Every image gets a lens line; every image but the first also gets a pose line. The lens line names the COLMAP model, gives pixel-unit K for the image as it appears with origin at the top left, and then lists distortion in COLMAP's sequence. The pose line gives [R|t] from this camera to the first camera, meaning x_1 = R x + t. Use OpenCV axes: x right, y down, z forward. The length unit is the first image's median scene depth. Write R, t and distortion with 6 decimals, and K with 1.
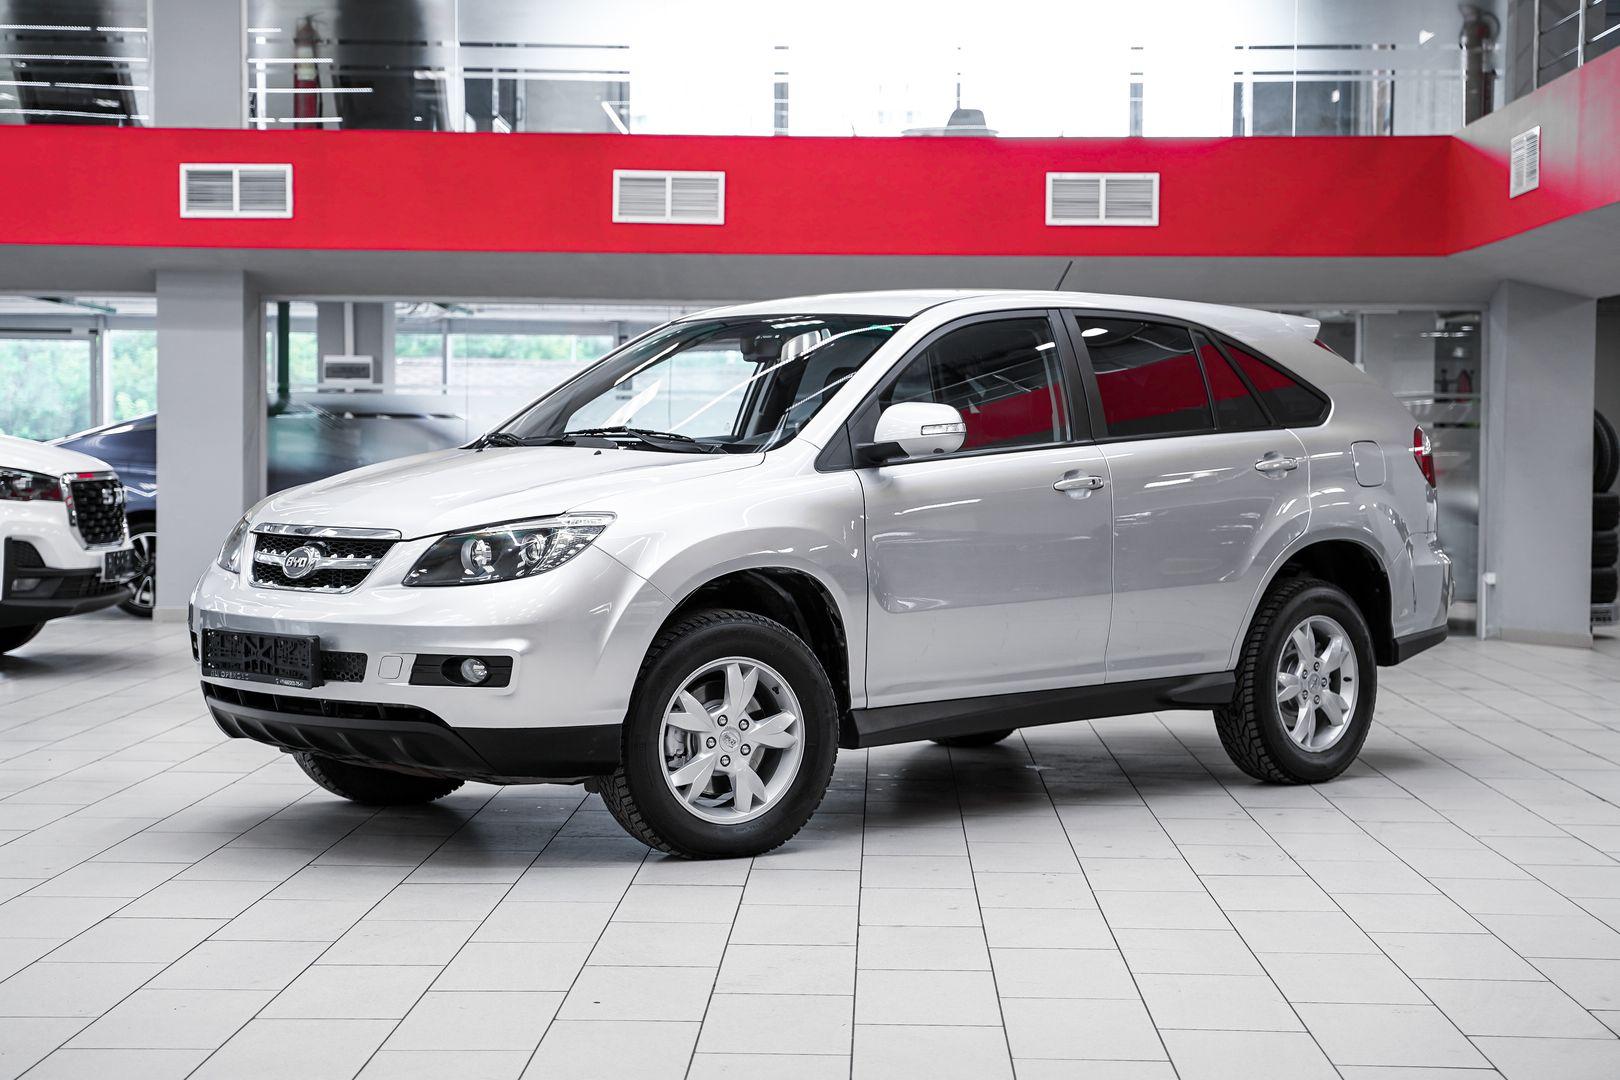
lens RADIAL K [[2848.3, 0, 810.0], [0, 2848.3, 540.0], [0, 0, 1]] dist [0.059760, 0.238971]
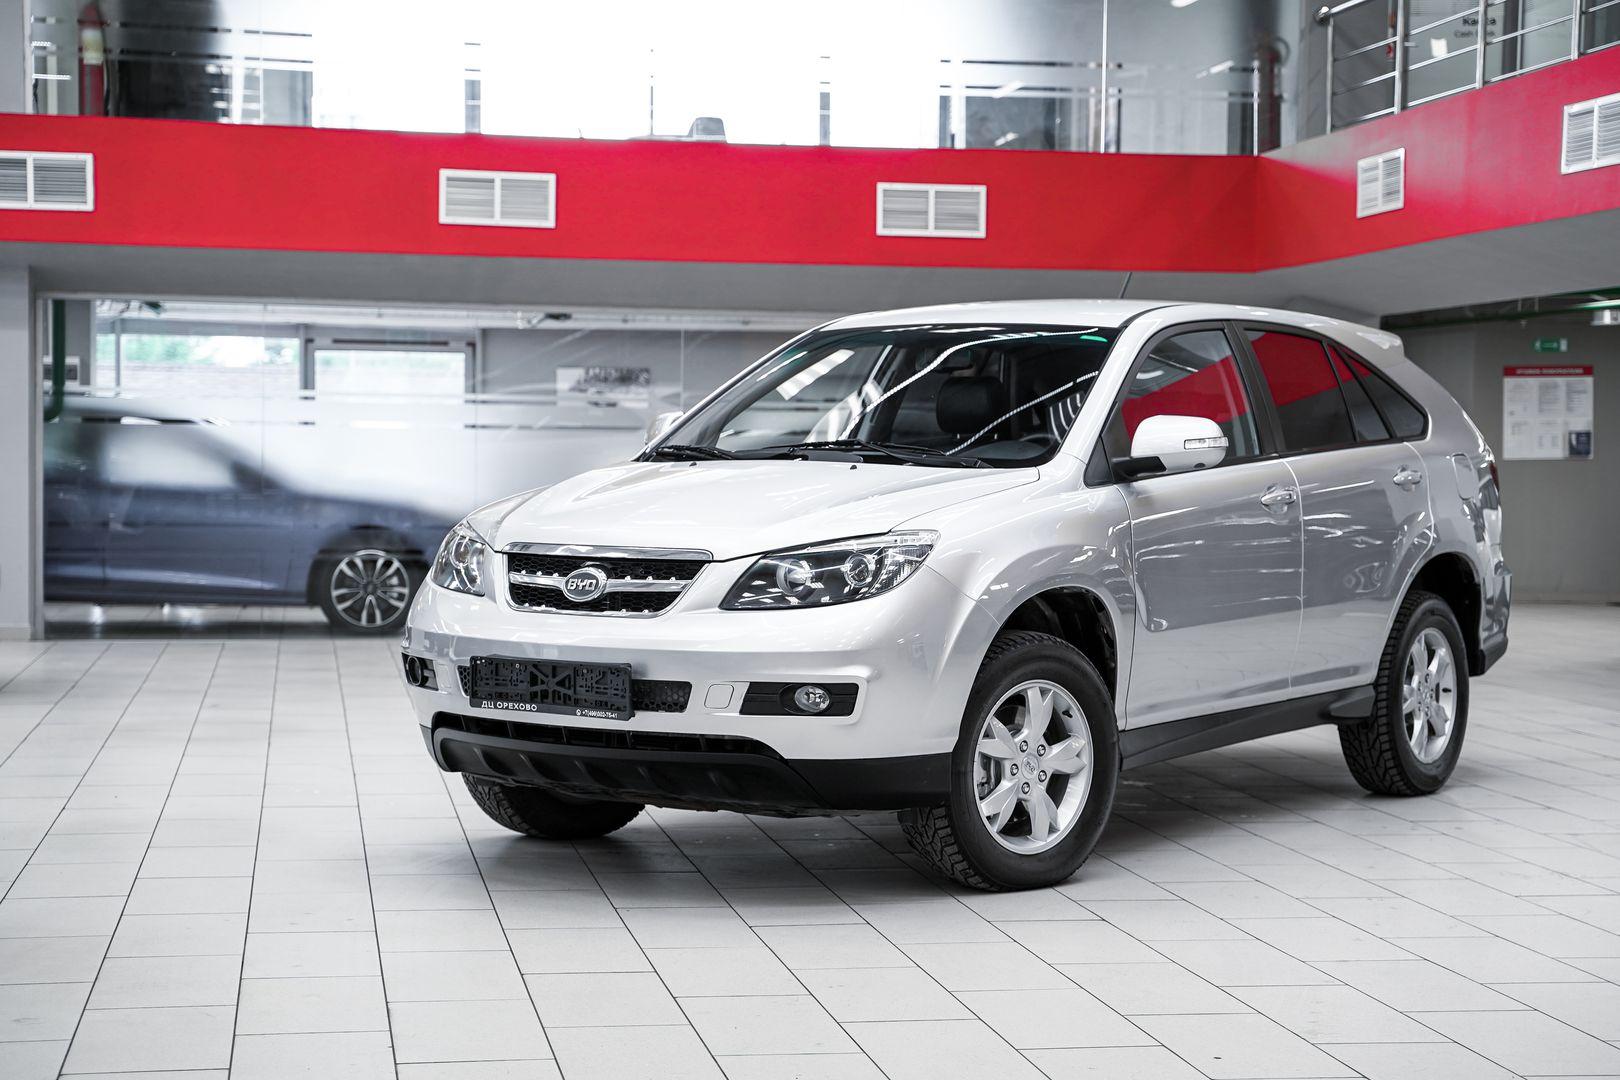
lens RADIAL K [[2793.1, 0, 810.0], [0, 2793.1, 540.0], [0, 0, 1]] dist [0.116787, 0.099198]
pose [[0.979368, -0.003615, 0.202052, -0.250819], [0.003778, 0.999993, -0.000420, -0.005291], [-0.202049, 0.001174, 0.979375, 0.075939]]
